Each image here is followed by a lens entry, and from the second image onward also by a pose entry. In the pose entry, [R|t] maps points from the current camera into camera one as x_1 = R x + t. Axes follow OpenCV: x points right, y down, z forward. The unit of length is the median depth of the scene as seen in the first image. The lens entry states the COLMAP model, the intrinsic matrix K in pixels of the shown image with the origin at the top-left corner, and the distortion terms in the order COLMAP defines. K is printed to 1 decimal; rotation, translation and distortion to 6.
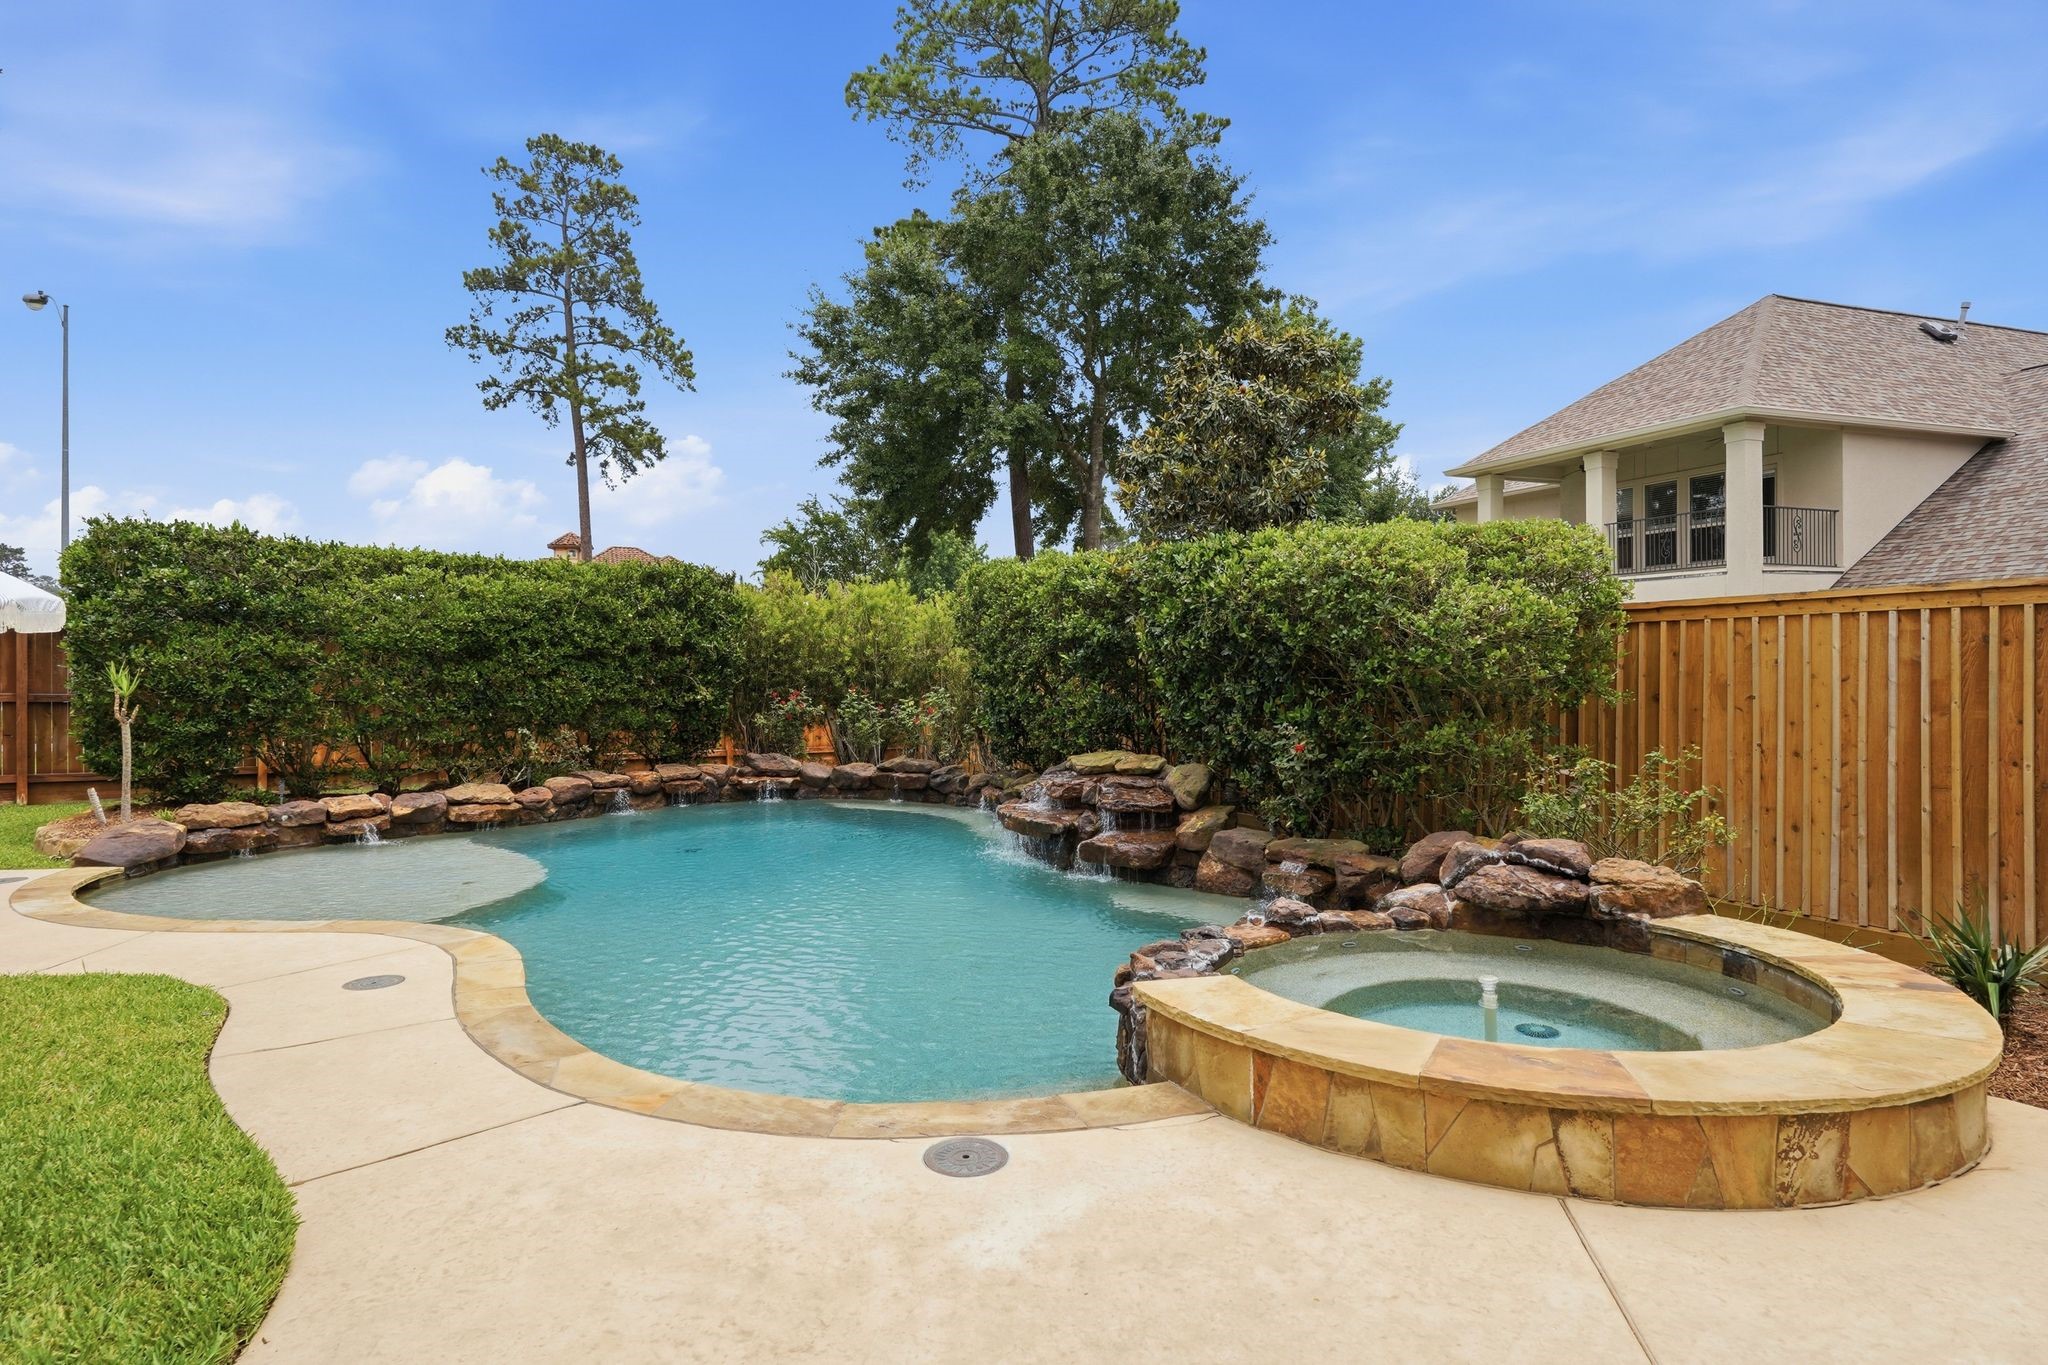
lens RADIAL K [[1156.7, 0, 1023.8], [0, 1156.7, 666.0], [0, 0, 1]] dist [-0.009702, 0.001408]
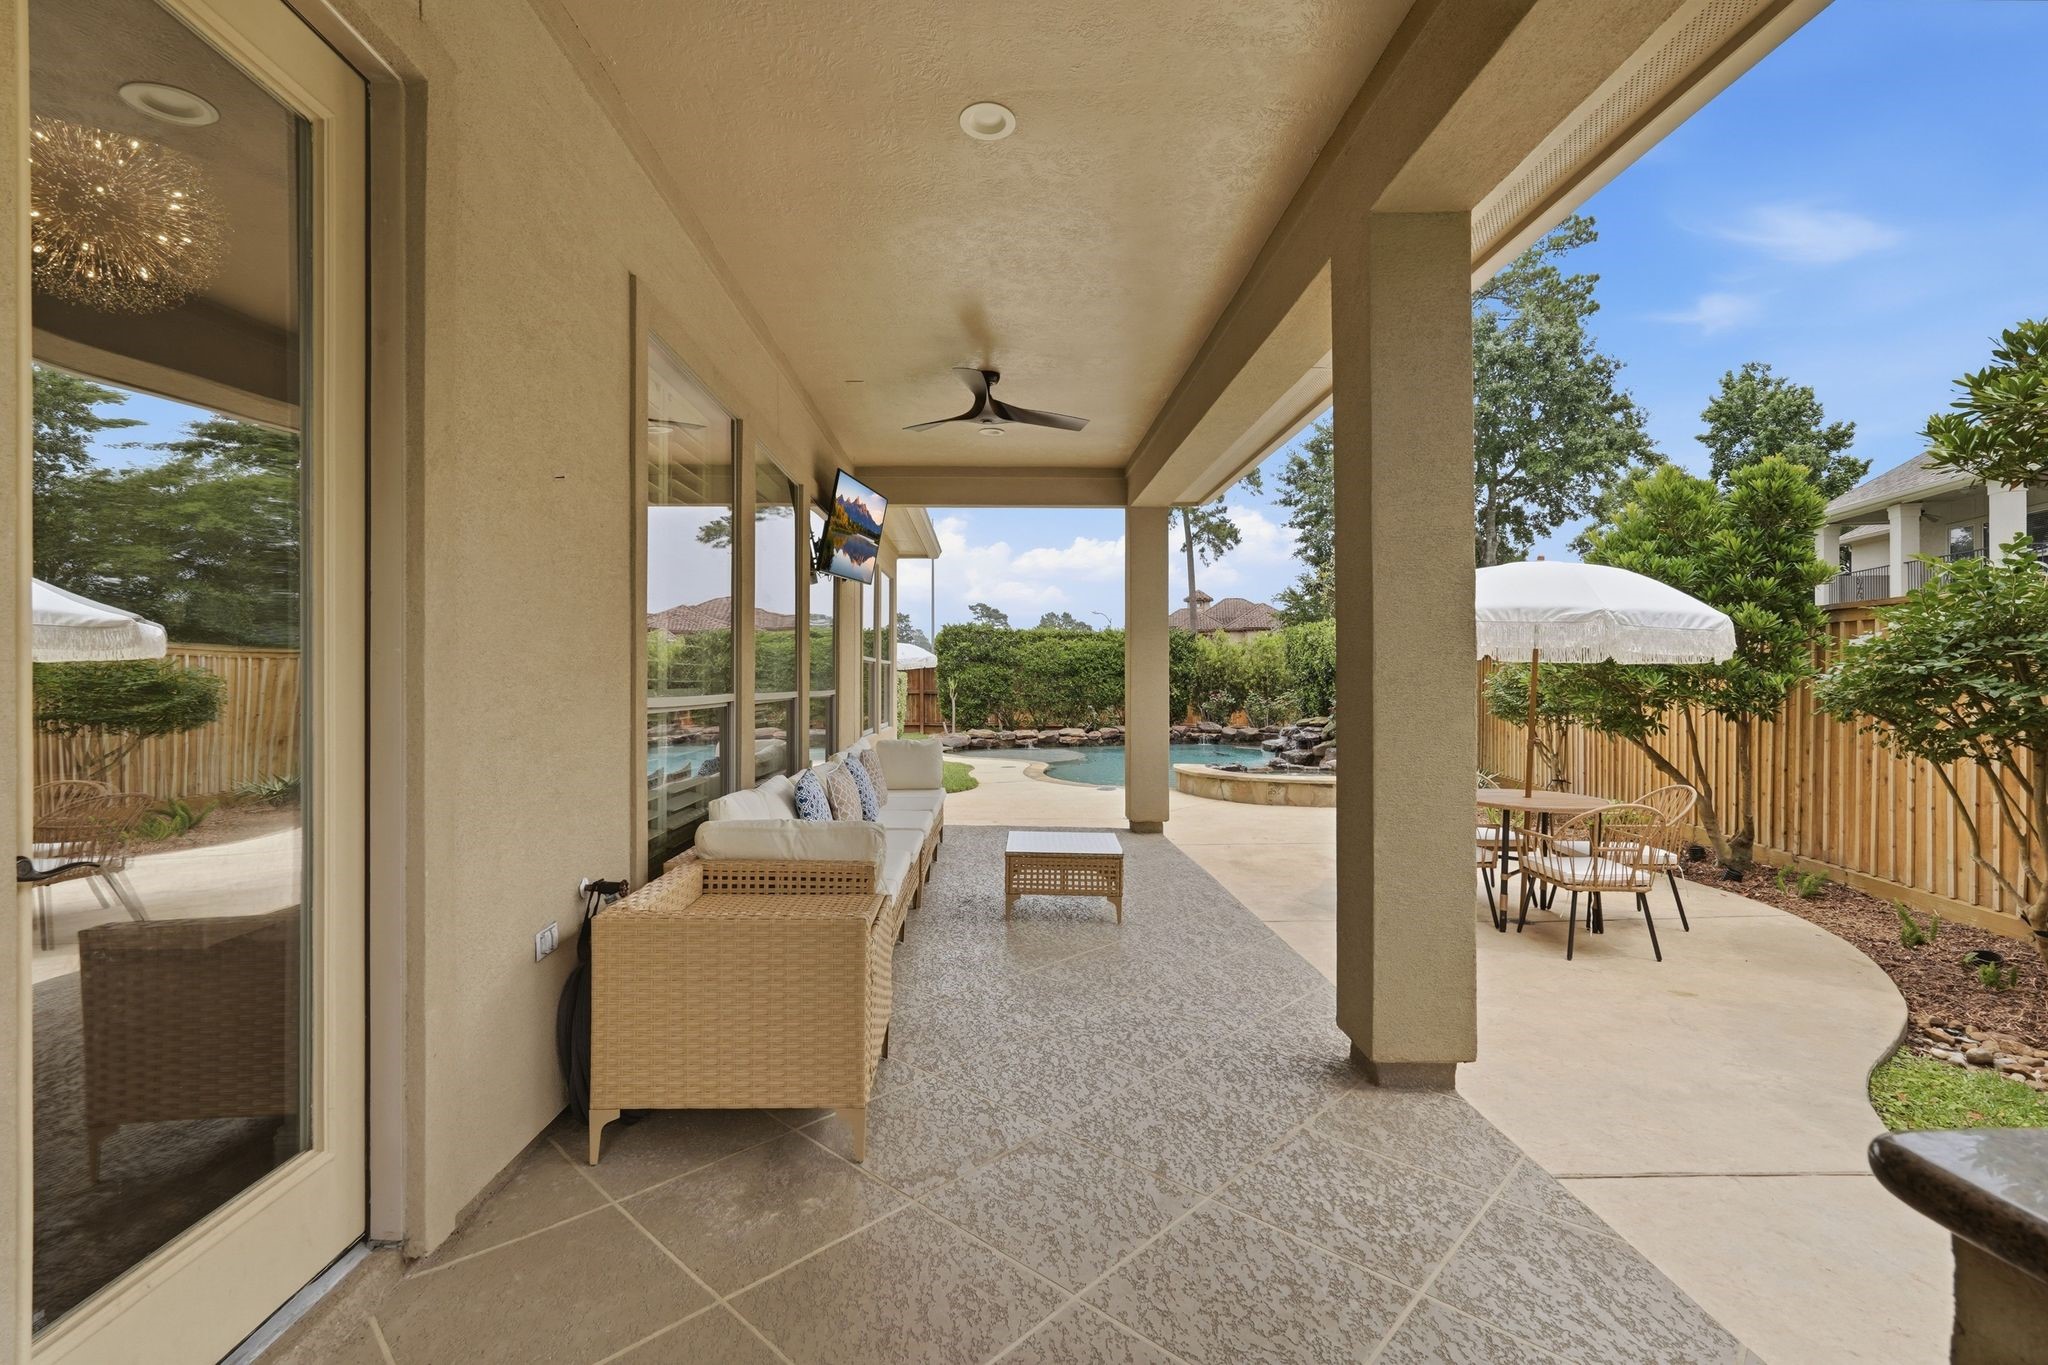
lens RADIAL K [[951.2, 0, 1022.7], [0, 951.2, 686.6], [0, 0, 1]] dist [-0.002827, -0.000303]
pose [[0.829743, 0.000349, -0.558145, 0.505898], [0.001463, 0.999995, 0.002799, 0.010125], [0.558144, -0.003139, 0.829738, -0.641770]]
